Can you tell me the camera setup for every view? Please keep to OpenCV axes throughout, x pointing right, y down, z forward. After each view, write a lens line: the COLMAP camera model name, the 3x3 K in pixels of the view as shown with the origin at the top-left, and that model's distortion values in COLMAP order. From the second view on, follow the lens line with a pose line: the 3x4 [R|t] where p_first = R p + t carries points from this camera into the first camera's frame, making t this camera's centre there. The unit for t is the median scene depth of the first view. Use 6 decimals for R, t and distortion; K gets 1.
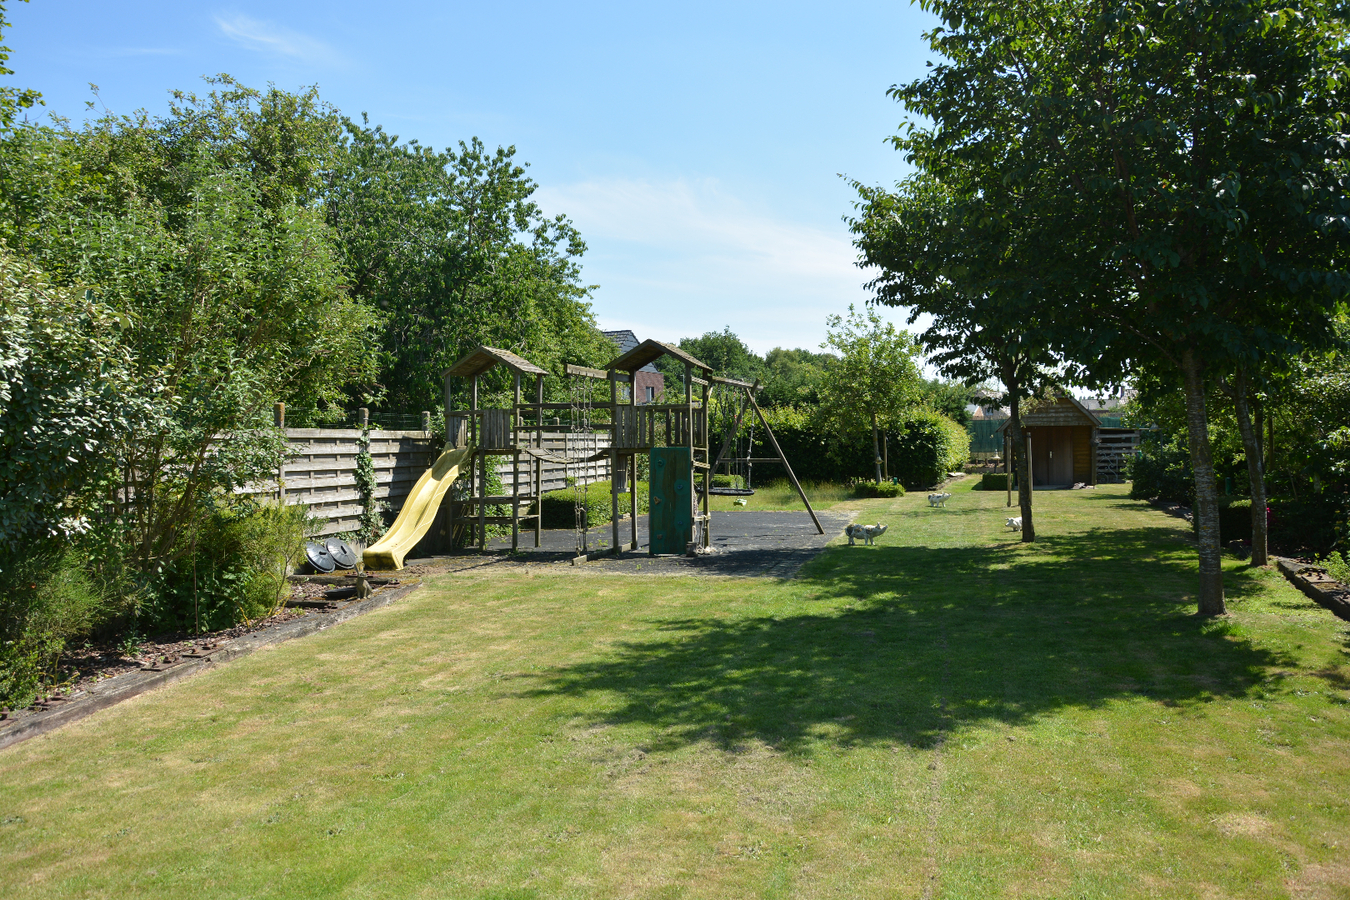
lens RADIAL K [[1050.9, 0, 684.0], [0, 1050.9, 459.7], [0, 0, 1]] dist [-0.166440, 0.125994]
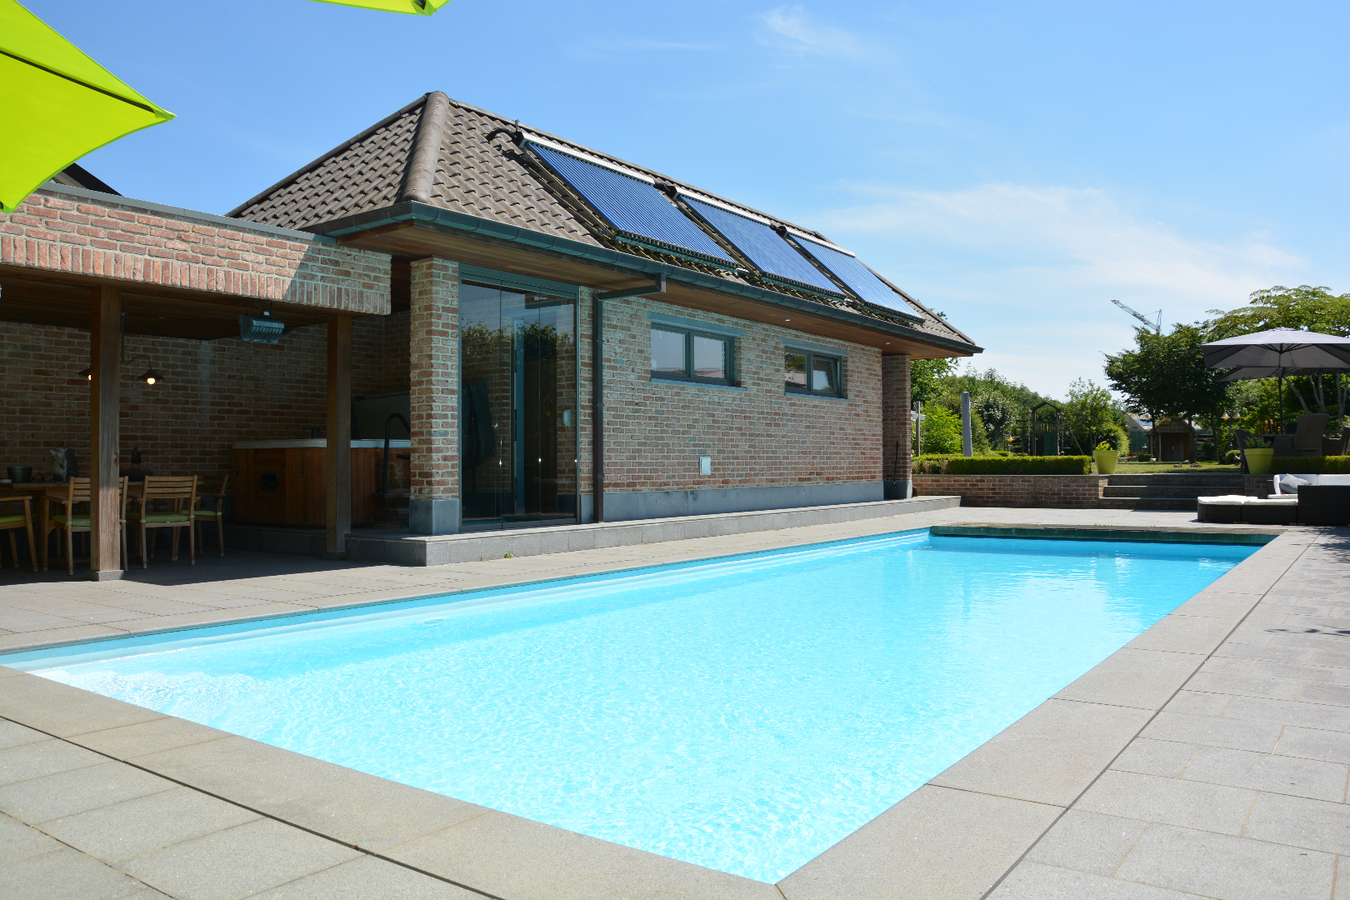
lens RADIAL K [[1050.9, 0, 684.0], [0, 1050.9, 459.7], [0, 0, 1]] dist [-0.166440, 0.125994]
pose [[0.992696, 0.017636, -0.119349, -0.686146], [-0.019497, 0.999706, -0.014437, 0.127535], [0.119060, 0.016658, 0.992747, -2.123657]]
